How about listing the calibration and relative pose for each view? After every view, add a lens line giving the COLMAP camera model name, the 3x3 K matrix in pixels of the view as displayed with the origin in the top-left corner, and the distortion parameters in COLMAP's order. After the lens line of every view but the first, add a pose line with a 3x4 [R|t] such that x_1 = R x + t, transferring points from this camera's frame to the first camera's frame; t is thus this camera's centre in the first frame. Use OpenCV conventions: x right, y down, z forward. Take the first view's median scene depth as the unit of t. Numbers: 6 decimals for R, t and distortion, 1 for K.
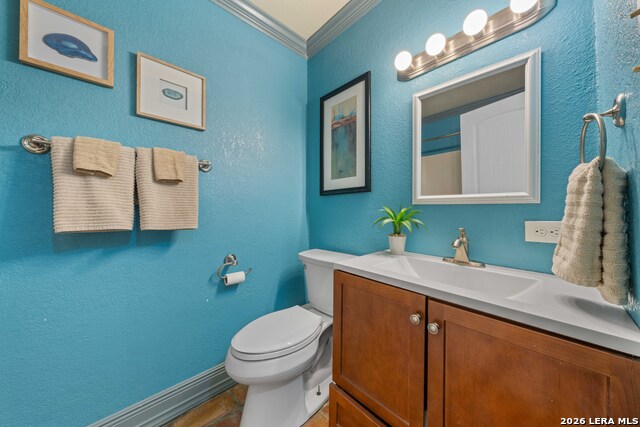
lens RADIAL K [[219.2, 0, 322.6], [0, 219.2, 211.8], [0, 0, 1]] dist [-0.003217, -0.000100]
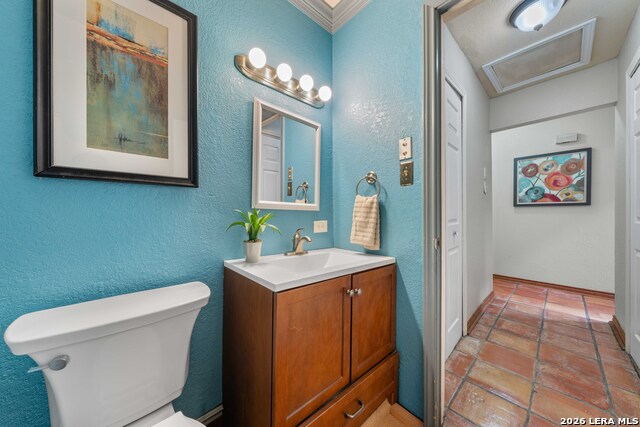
lens RADIAL K [[219.2, 0, 322.4], [0, 219.2, 215.3], [0, 0, 1]] dist [-0.003217, -0.000100]
pose [[0.008135, -0.005240, 0.999953, -0.482631], [-0.003179, 0.999981, 0.005266, -0.006831], [-0.999962, -0.003221, 0.008118, 0.577722]]
